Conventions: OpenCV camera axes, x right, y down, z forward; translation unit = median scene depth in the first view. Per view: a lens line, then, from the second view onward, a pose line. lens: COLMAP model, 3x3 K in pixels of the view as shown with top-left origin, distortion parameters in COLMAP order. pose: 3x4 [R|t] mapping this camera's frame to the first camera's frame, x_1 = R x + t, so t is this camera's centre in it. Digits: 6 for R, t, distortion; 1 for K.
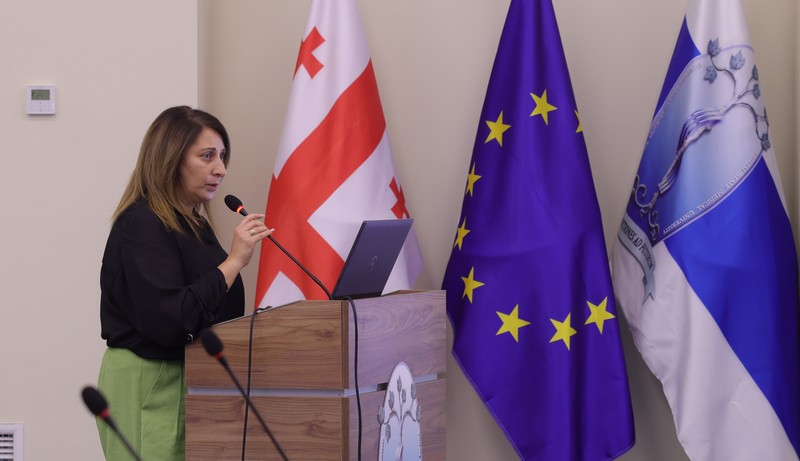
lens RADIAL K [[3529.6, 0, 400.0], [0, 3529.6, 230.5], [0, 0, 1]] dist [0.026572, 34.812532]
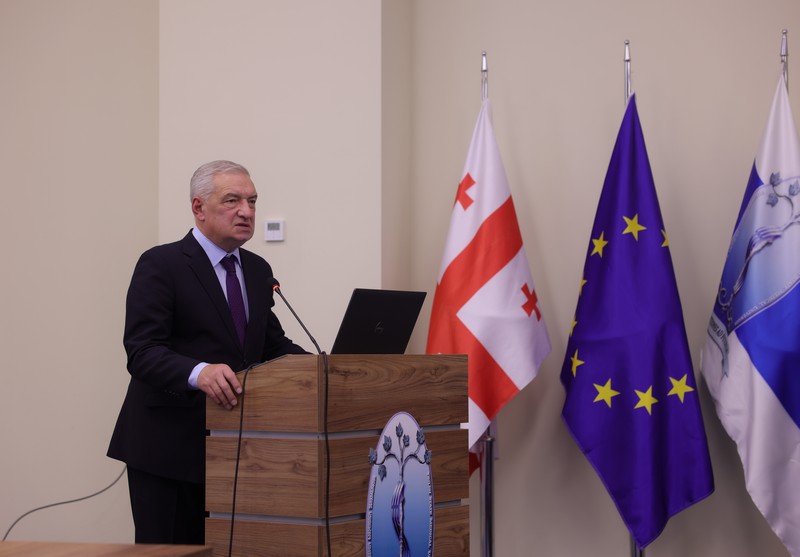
lens RADIAL K [[1639.7, 0, 378.0], [0, 1639.7, 259.4], [0, 0, 1]] dist [0.341187, -0.064750]
pose [[0.957800, -0.015567, -0.287013, 0.124755], [-0.006047, 0.997220, -0.074266, 0.022759], [0.287371, 0.072868, 0.955043, 0.391367]]
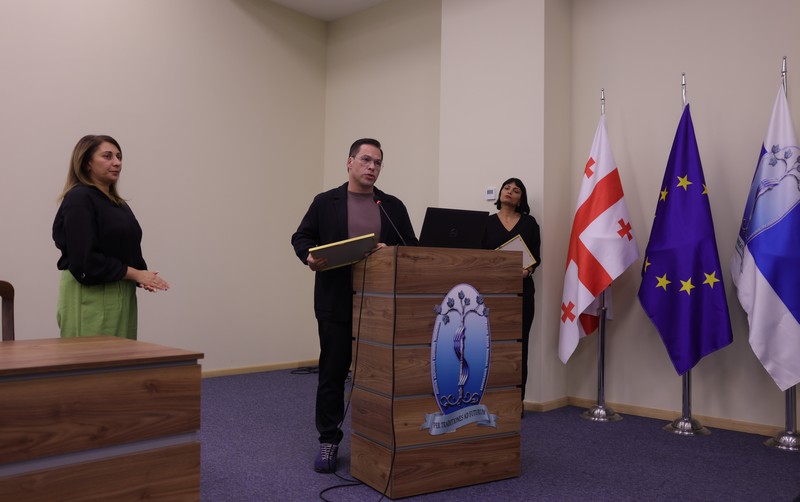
lens RADIAL K [[670.7, 0, 400.0], [0, 670.7, 251.0], [0, 0, 1]] dist [-0.042472, 0.003013]
pose [[0.751082, -0.008390, -0.660156, 0.177523], [-0.031163, 0.998354, -0.048144, 0.031652], [0.659473, 0.056733, 0.749584, 0.584223]]
